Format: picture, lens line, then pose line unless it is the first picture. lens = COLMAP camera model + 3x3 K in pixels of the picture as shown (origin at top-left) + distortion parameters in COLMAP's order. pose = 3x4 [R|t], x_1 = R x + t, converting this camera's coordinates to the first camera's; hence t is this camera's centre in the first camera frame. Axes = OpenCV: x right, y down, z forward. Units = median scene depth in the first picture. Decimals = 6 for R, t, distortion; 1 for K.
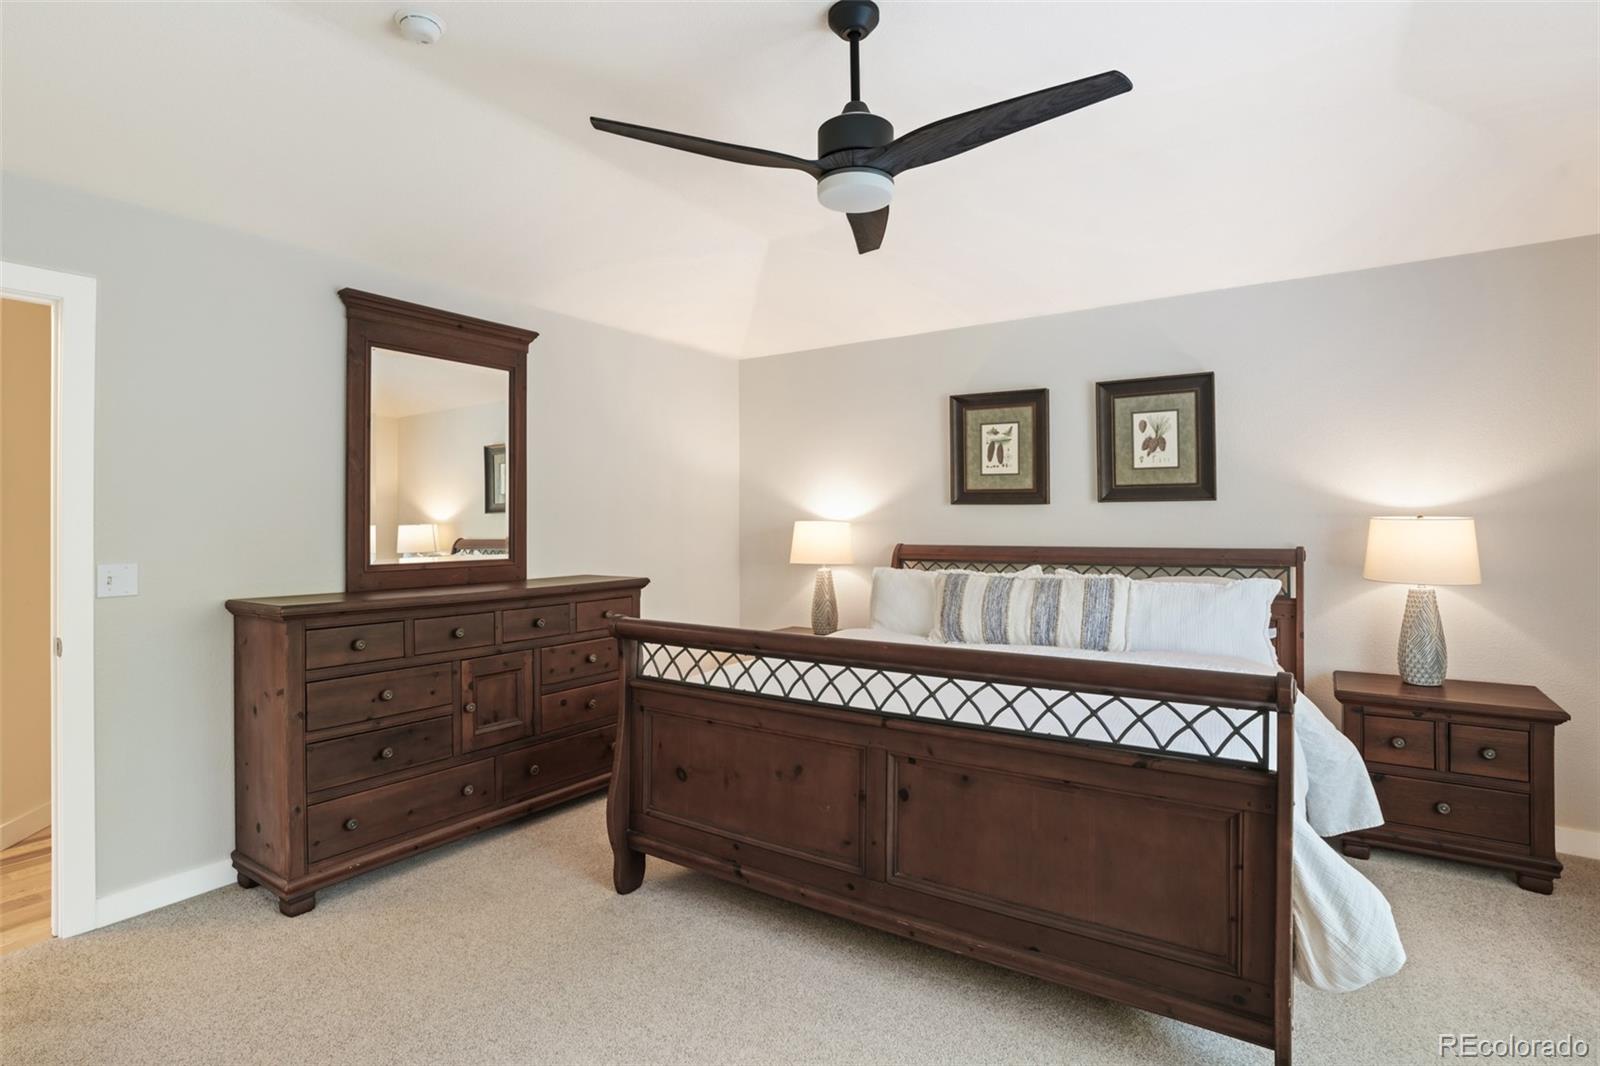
lens RADIAL K [[782.5, 0, 792.7], [0, 782.5, 531.3], [0, 0, 1]] dist [-0.021013, 0.002419]
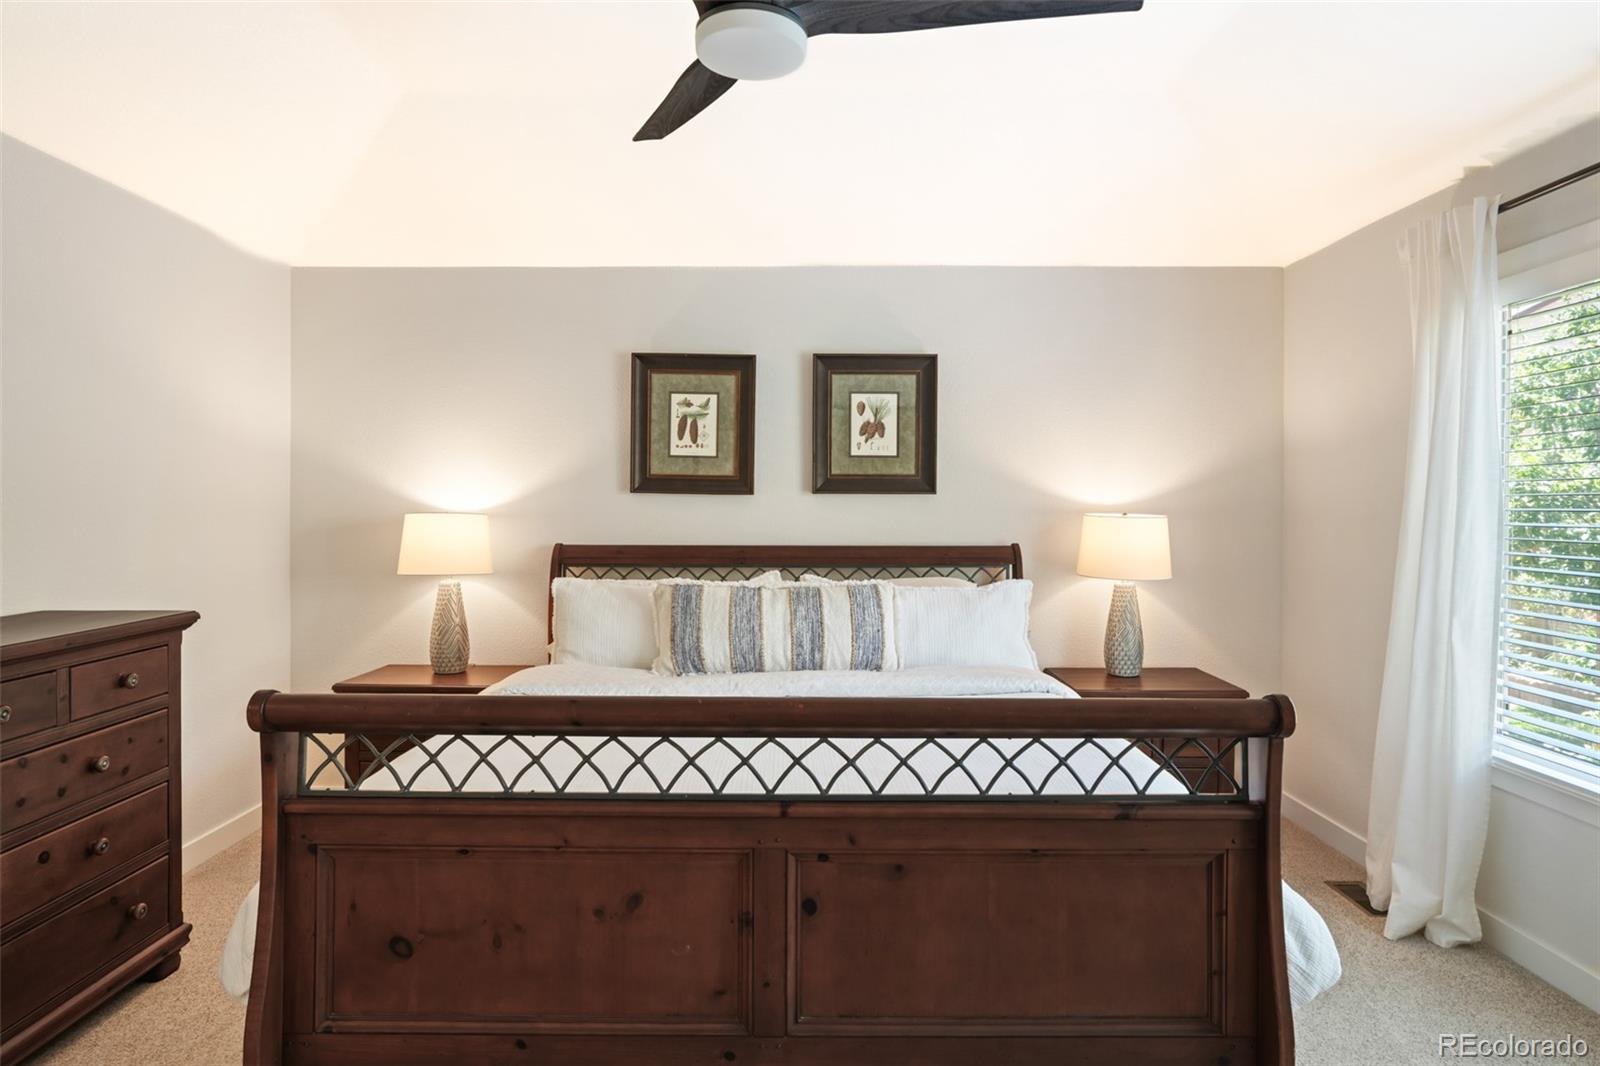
lens RADIAL K [[918.0, 0, 806.2], [0, 918.0, 525.3], [0, 0, 1]] dist [-0.007305, 0.010972]
pose [[0.834332, -0.004355, 0.551246, -0.218981], [-0.000658, 0.999960, 0.008896, -0.014284], [-0.551262, -0.007785, 0.834296, 0.201499]]
